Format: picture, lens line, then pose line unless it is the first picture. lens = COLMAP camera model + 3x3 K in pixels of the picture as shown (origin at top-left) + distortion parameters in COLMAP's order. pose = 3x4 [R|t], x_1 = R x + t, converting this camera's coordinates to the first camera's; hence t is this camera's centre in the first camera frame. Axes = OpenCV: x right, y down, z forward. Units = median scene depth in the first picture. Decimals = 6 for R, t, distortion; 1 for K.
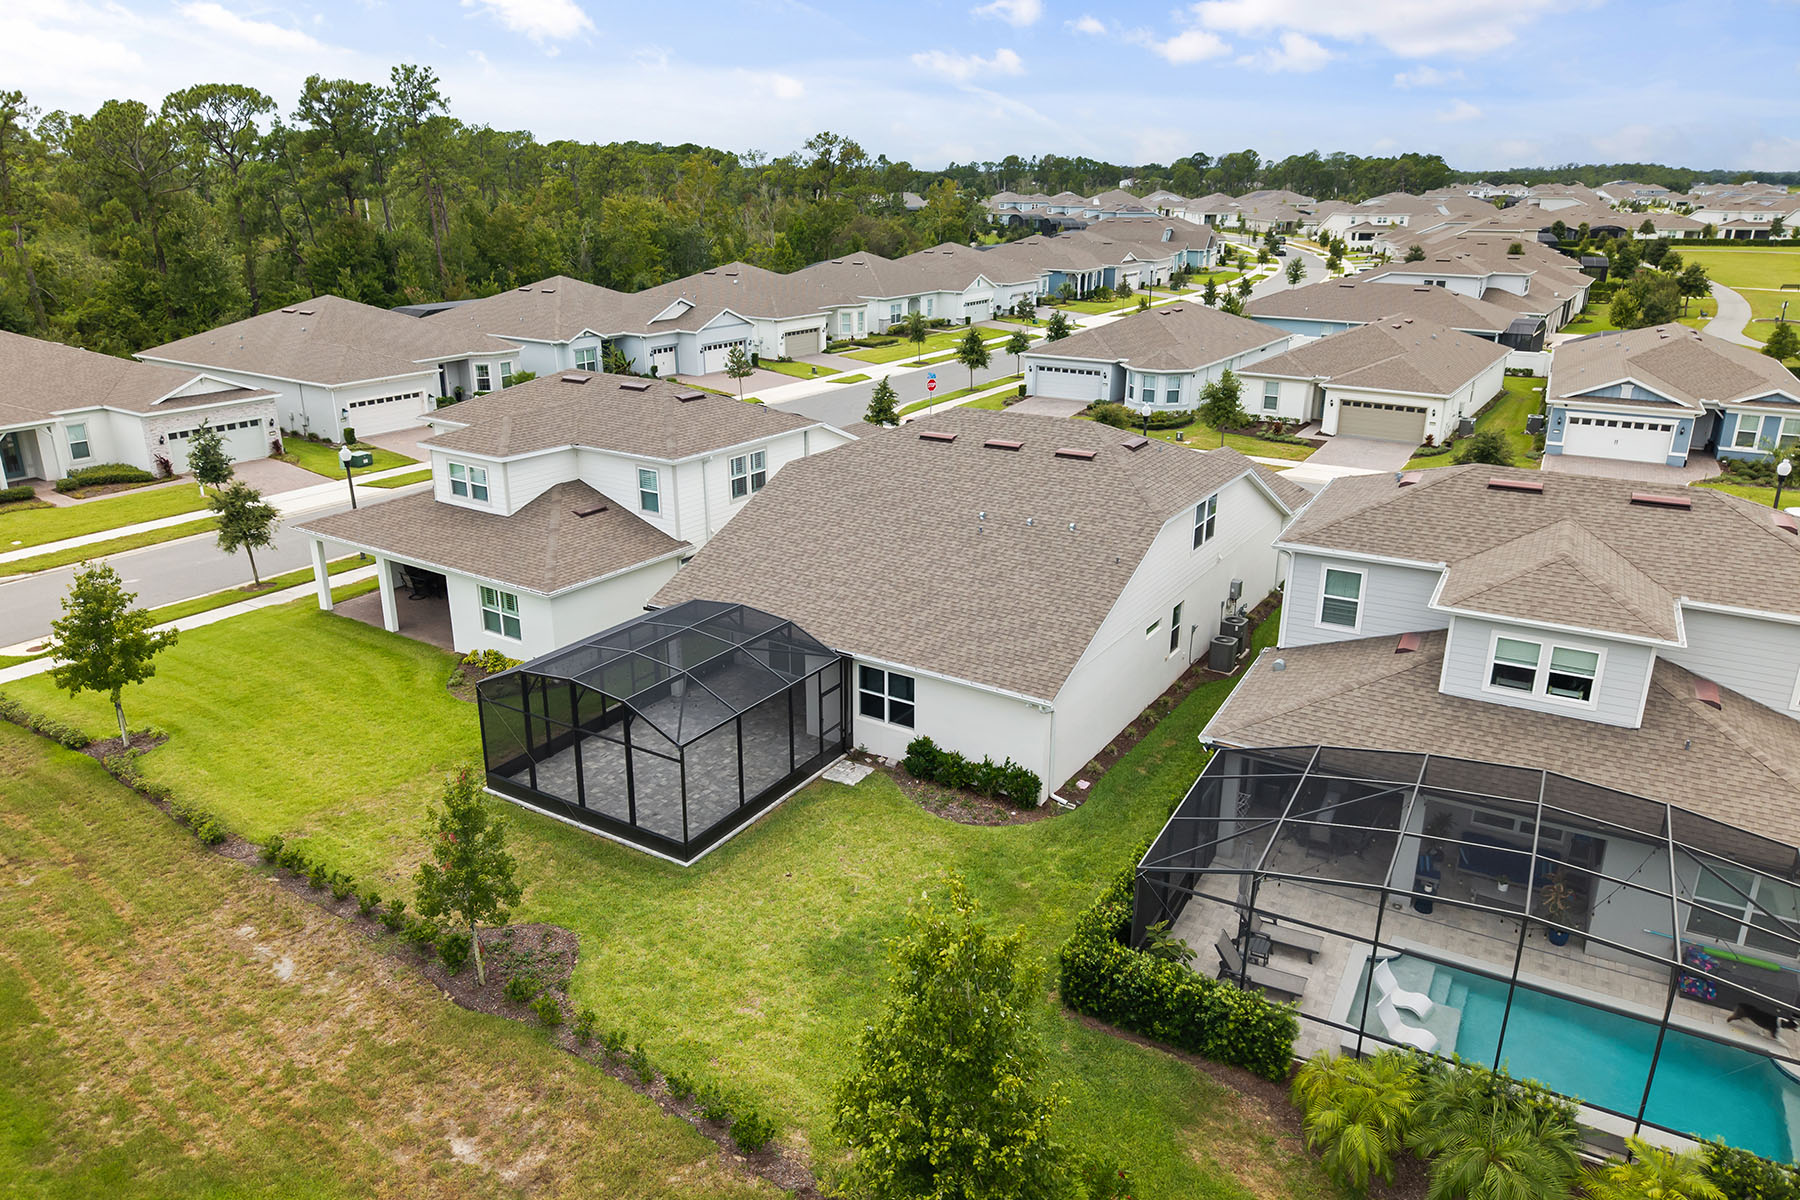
lens RADIAL K [[1203.8, 0, 900.0], [0, 1203.8, 600.0], [0, 0, 1]] dist [0.056734, -0.080231]
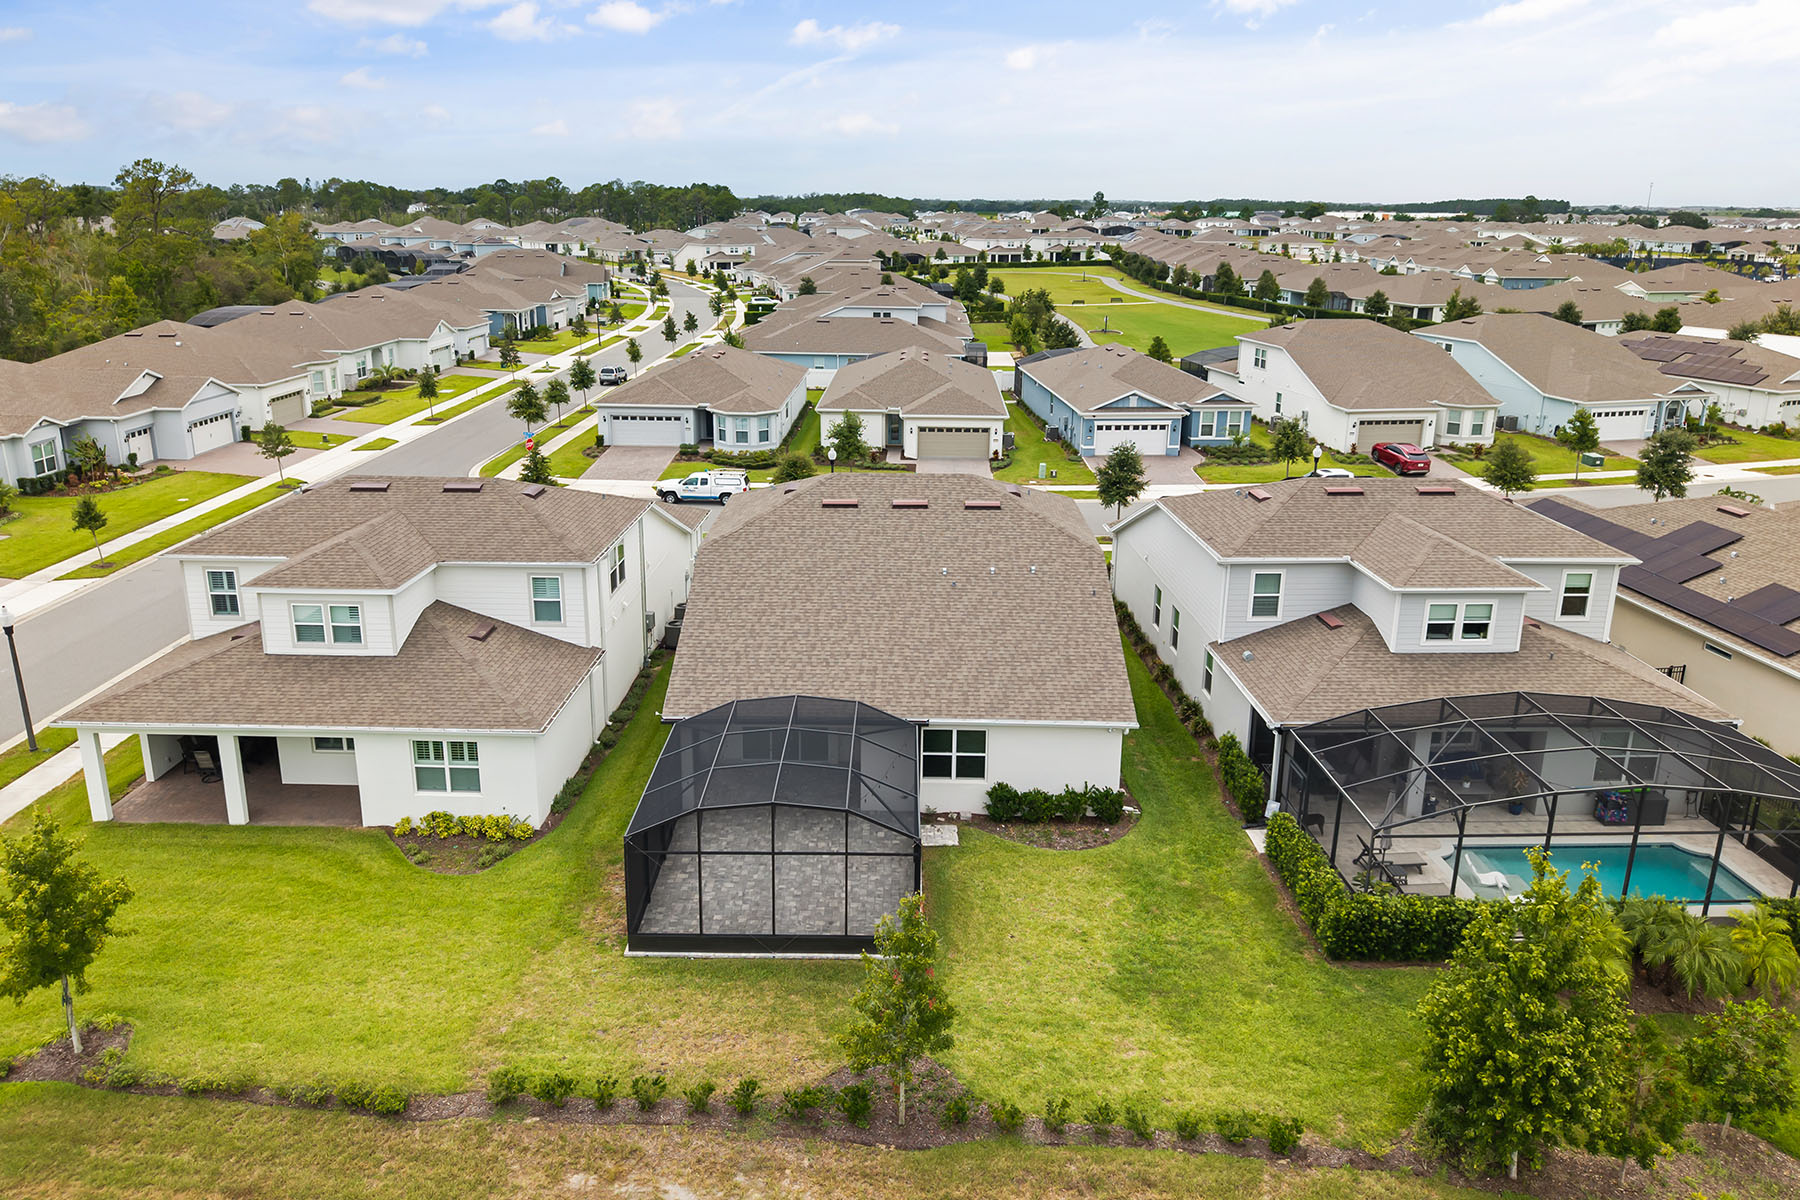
lens RADIAL K [[1241.0, 0, 899.0], [0, 1241.0, 536.7], [0, 0, 1]] dist [0.060962, -0.084558]
pose [[0.850983, -0.131840, 0.508376, -0.452694], [0.168006, 0.985452, -0.025666, -0.068267], [-0.497596, 0.107252, 0.860753, 0.052244]]
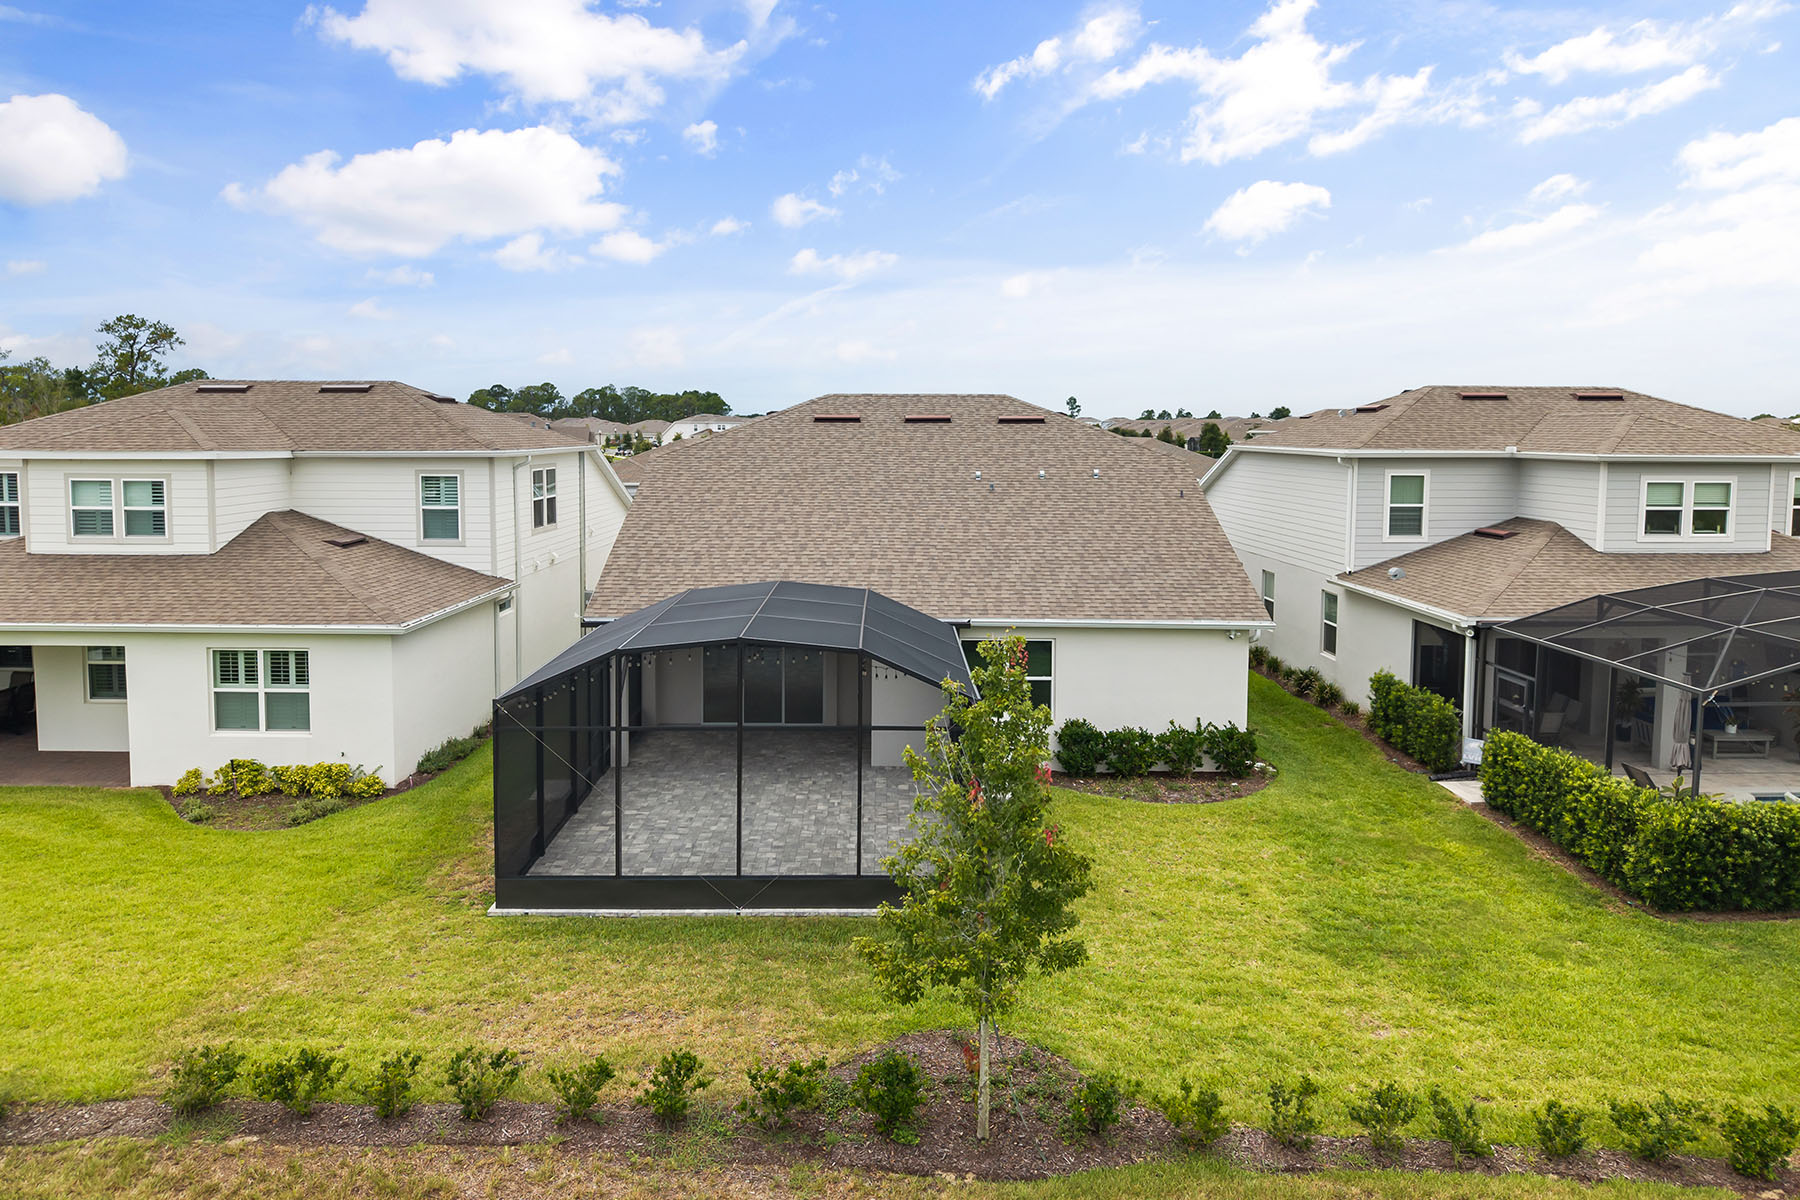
lens RADIAL K [[1217.6, 0, 898.4], [0, 1217.6, 520.9], [0, 0, 1]] dist [0.032289, -0.028401]
pose [[0.843145, -0.042719, 0.535987, -0.357289], [0.177399, 0.963122, -0.202300, 0.098400], [-0.507579, 0.265652, 0.819630, 0.314190]]
